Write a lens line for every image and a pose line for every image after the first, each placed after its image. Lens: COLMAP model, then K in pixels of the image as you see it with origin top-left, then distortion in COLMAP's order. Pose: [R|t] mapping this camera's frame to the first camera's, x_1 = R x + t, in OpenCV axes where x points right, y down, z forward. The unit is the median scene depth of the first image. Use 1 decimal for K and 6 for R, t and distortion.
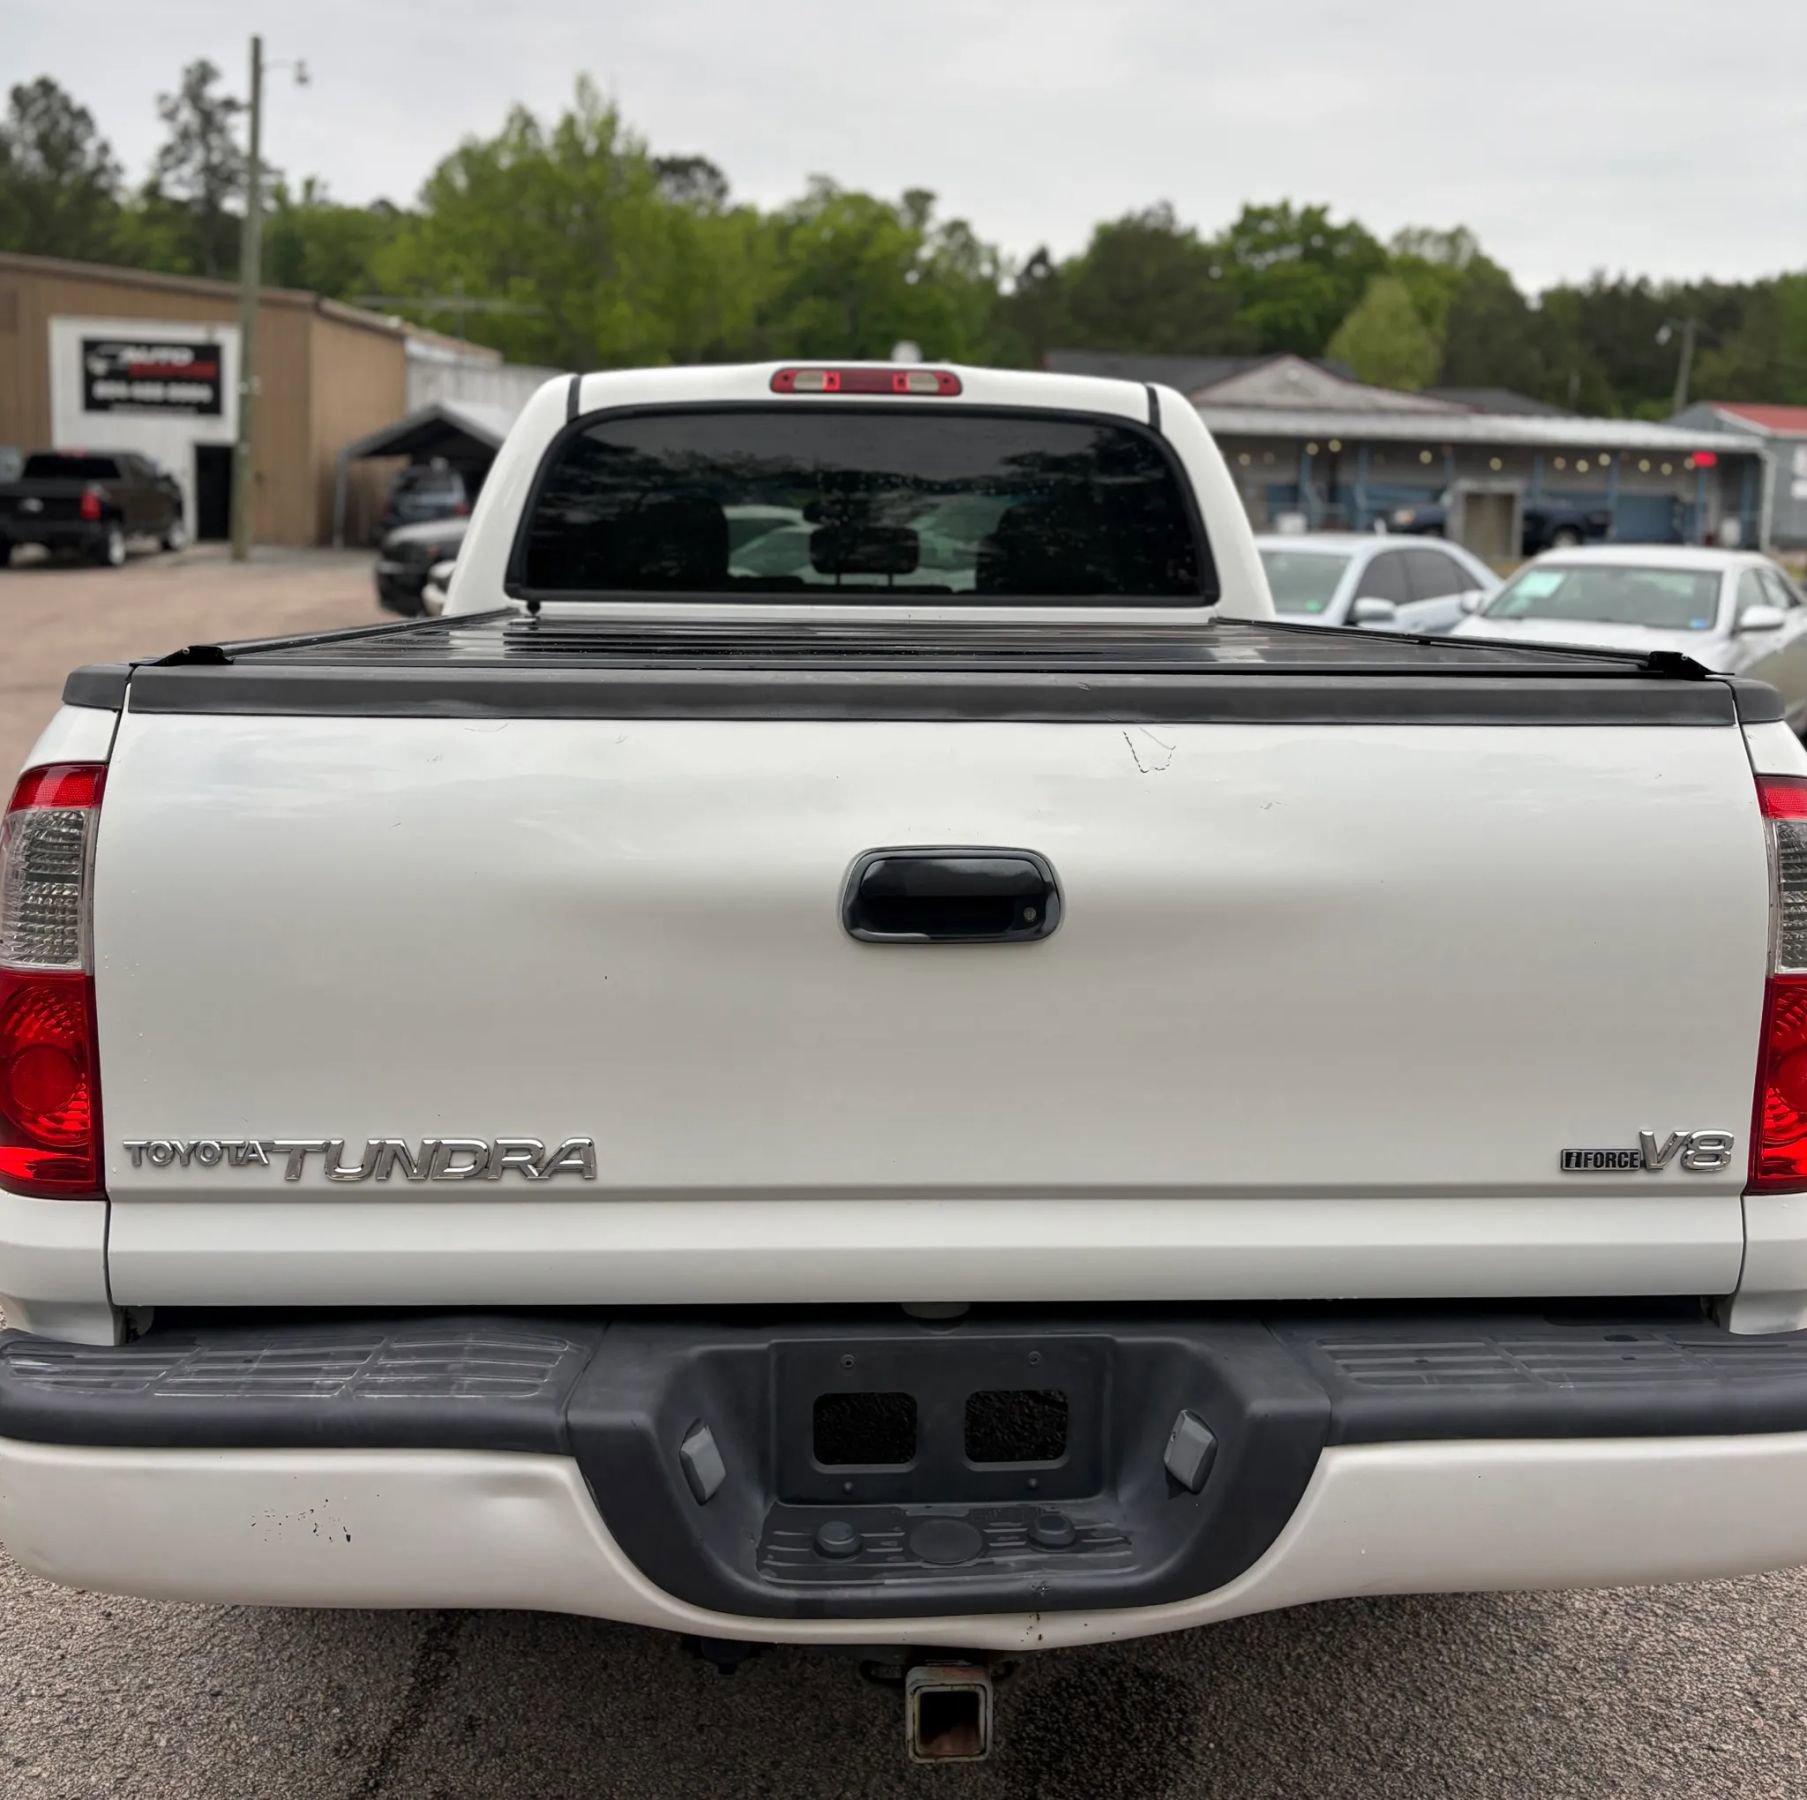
lens RADIAL K [[1843.5, 0, 885.3], [0, 1843.5, 737.1], [0, 0, 1]] dist [0.030548, 0.000000]
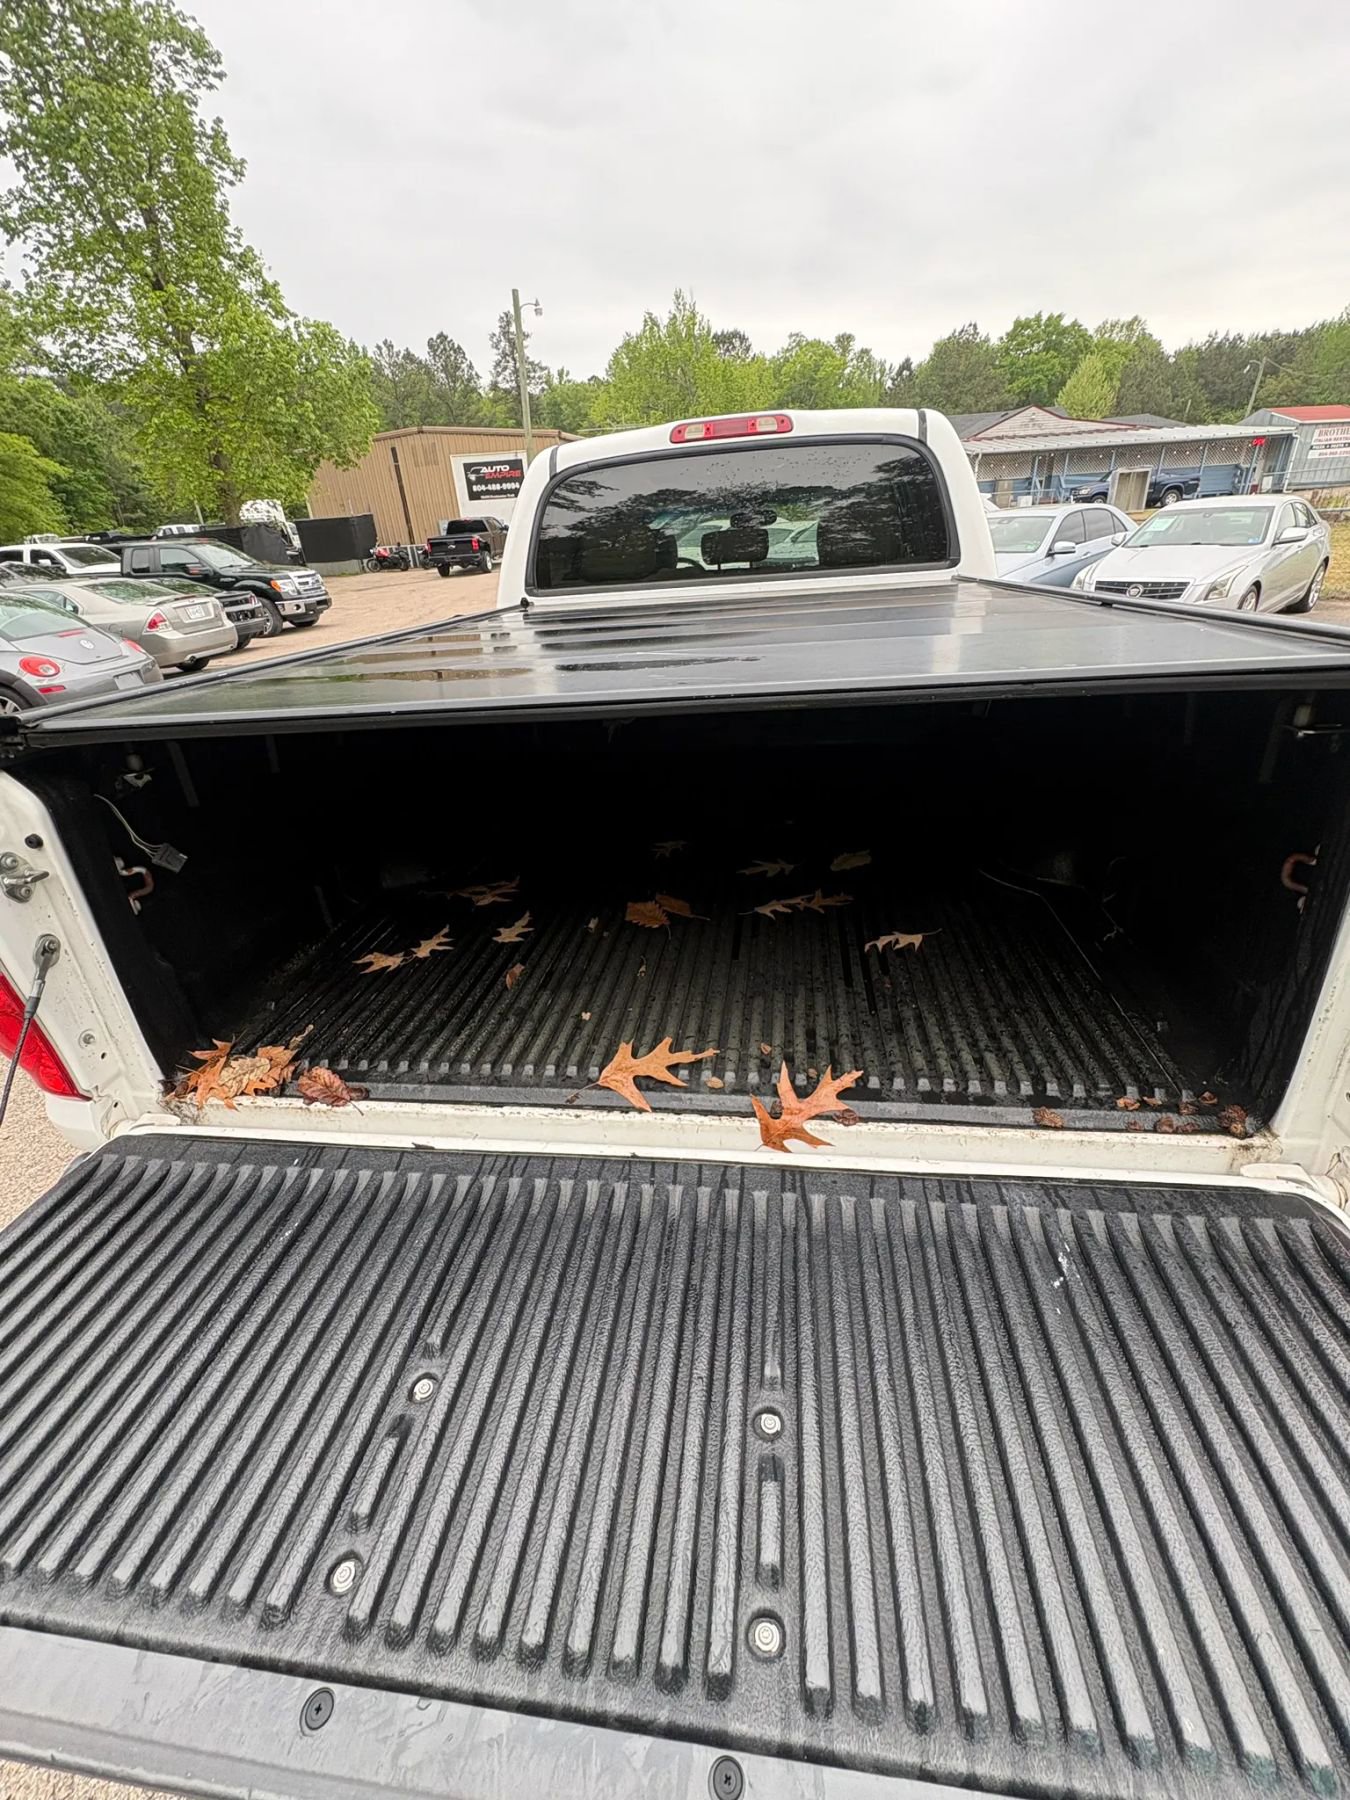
lens RADIAL K [[733.6, 0, 674.7], [0, 733.6, 902.3], [0, 0, 1]] dist [-0.000725, 0.000196]
pose [[0.979703, 0.008378, -0.200279, 0.016369], [0.062426, 0.936690, 0.344551, -0.007866], [0.190486, -0.350060, 0.917155, 0.065079]]
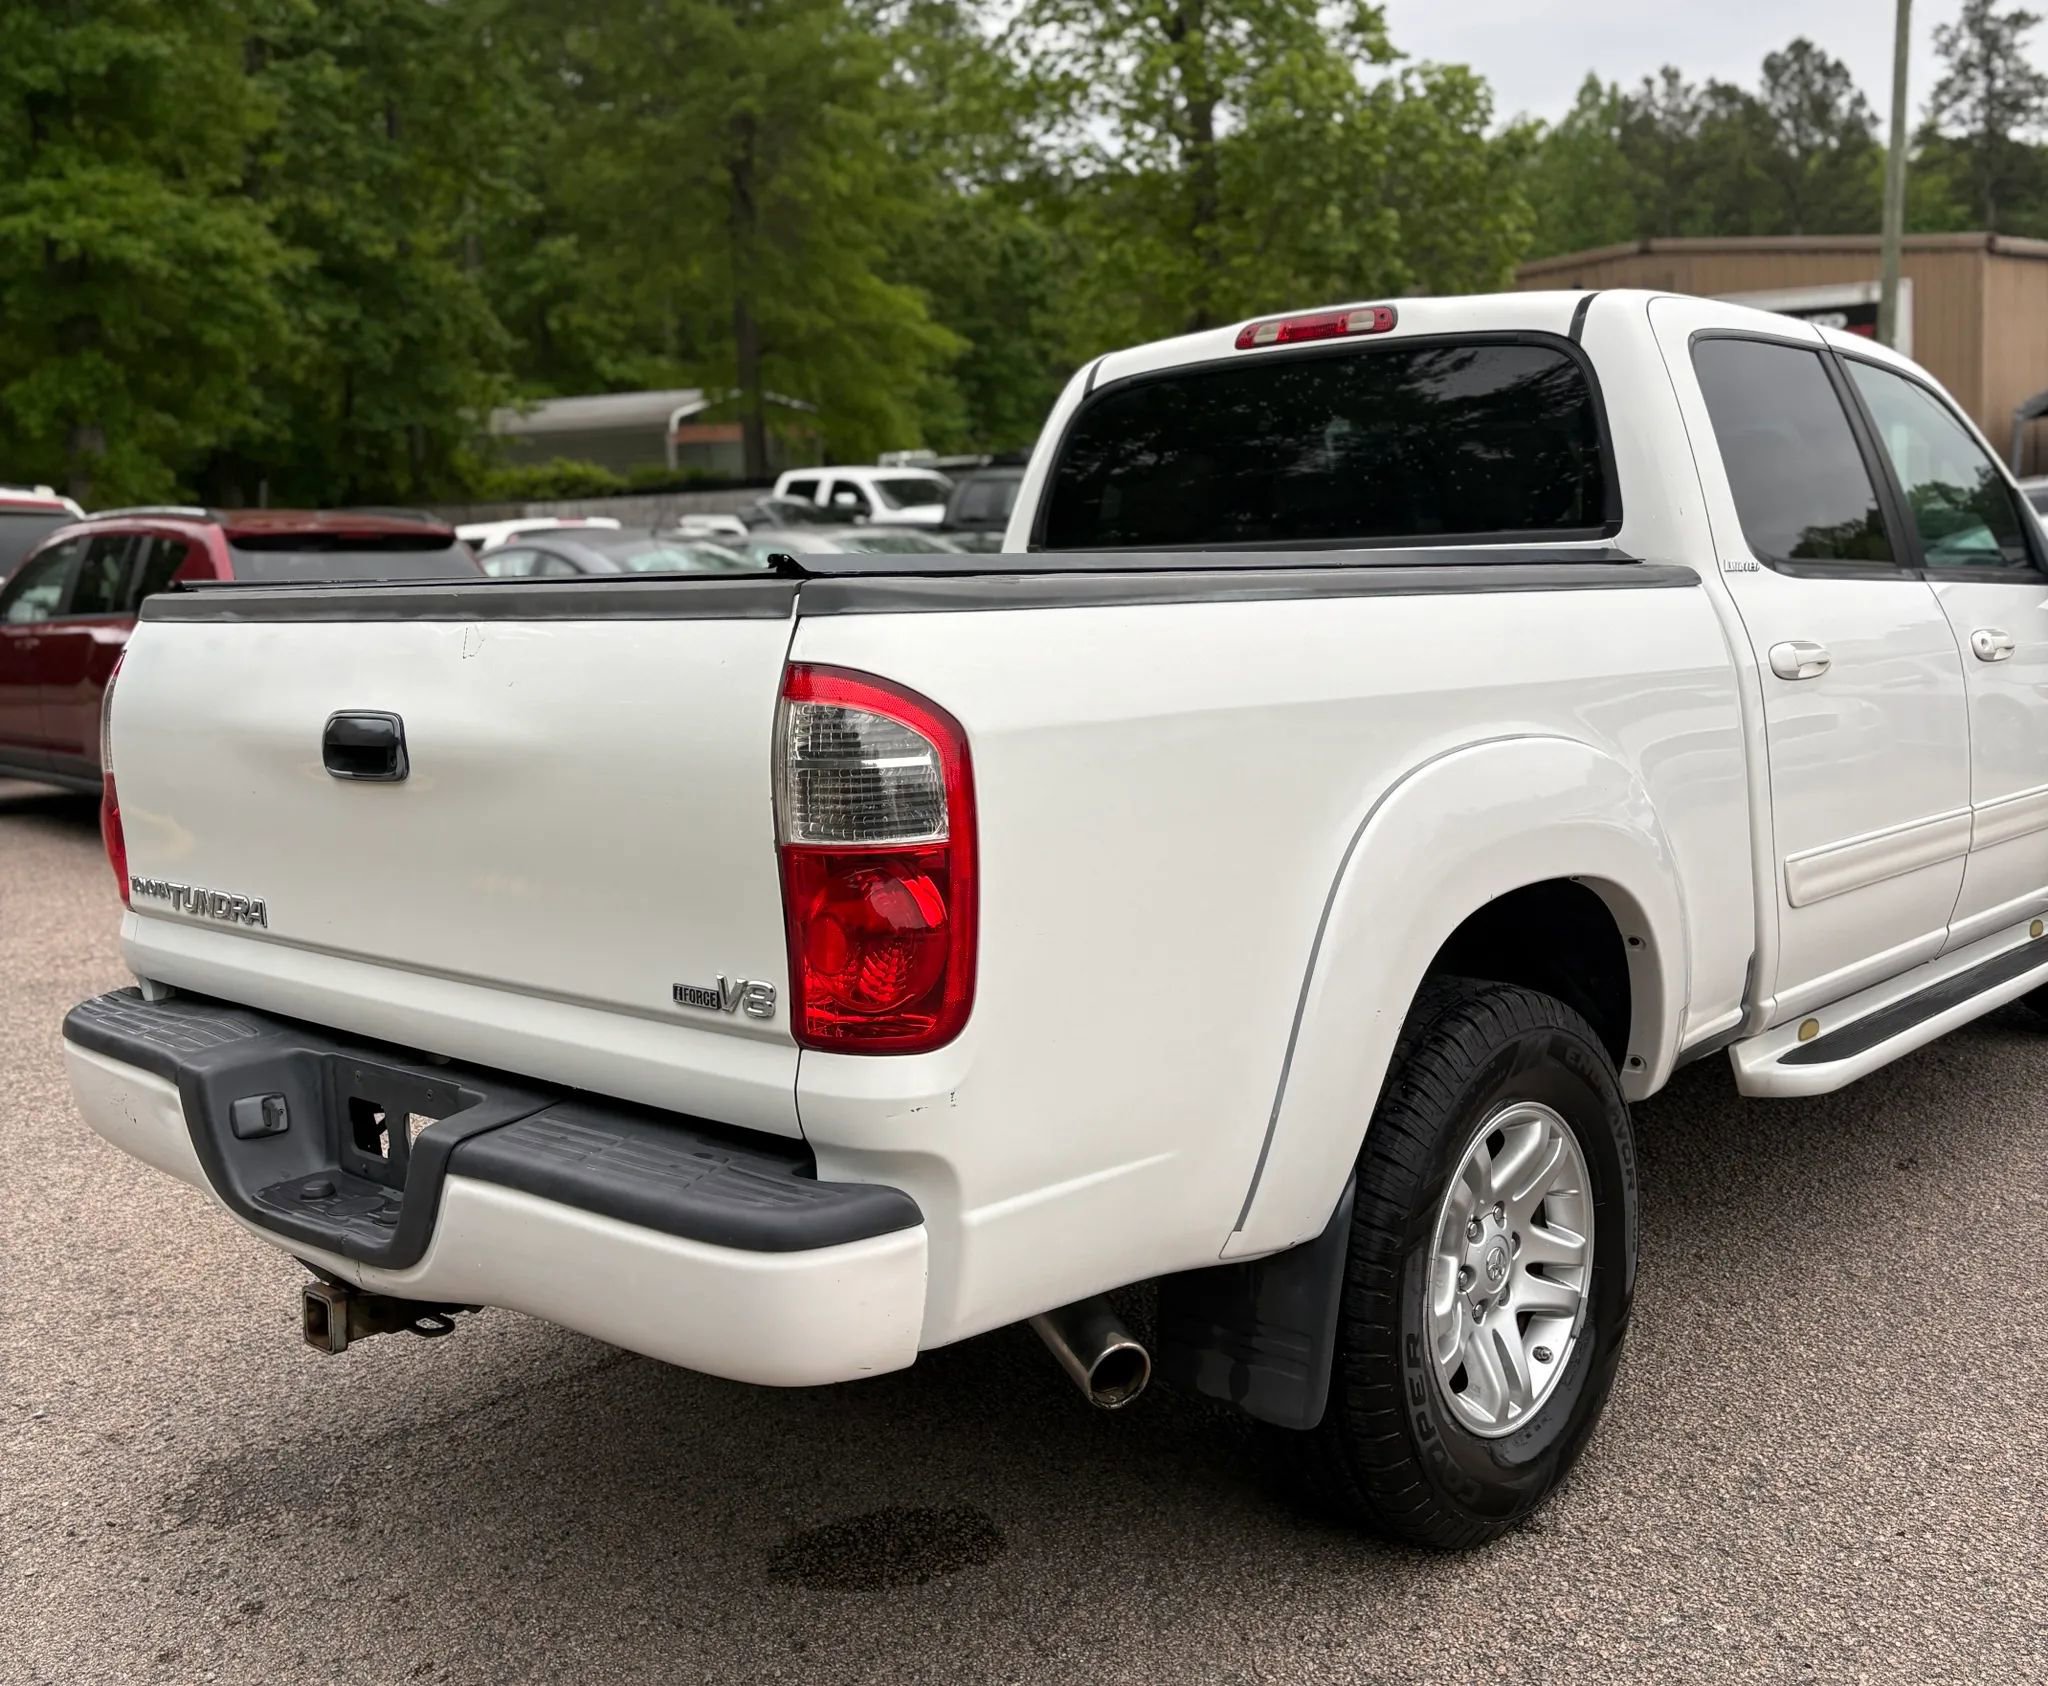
lens RADIAL K [[2051.2, 0, 1088.0], [0, 2051.2, 757.7], [0, 0, 1]] dist [0.021125, 0.000000]
pose [[0.716054, 0.032530, -0.697286, 0.157254], [-0.028183, 0.999446, 0.017685, 0.005545], [0.697475, 0.006988, 0.716575, 0.028042]]
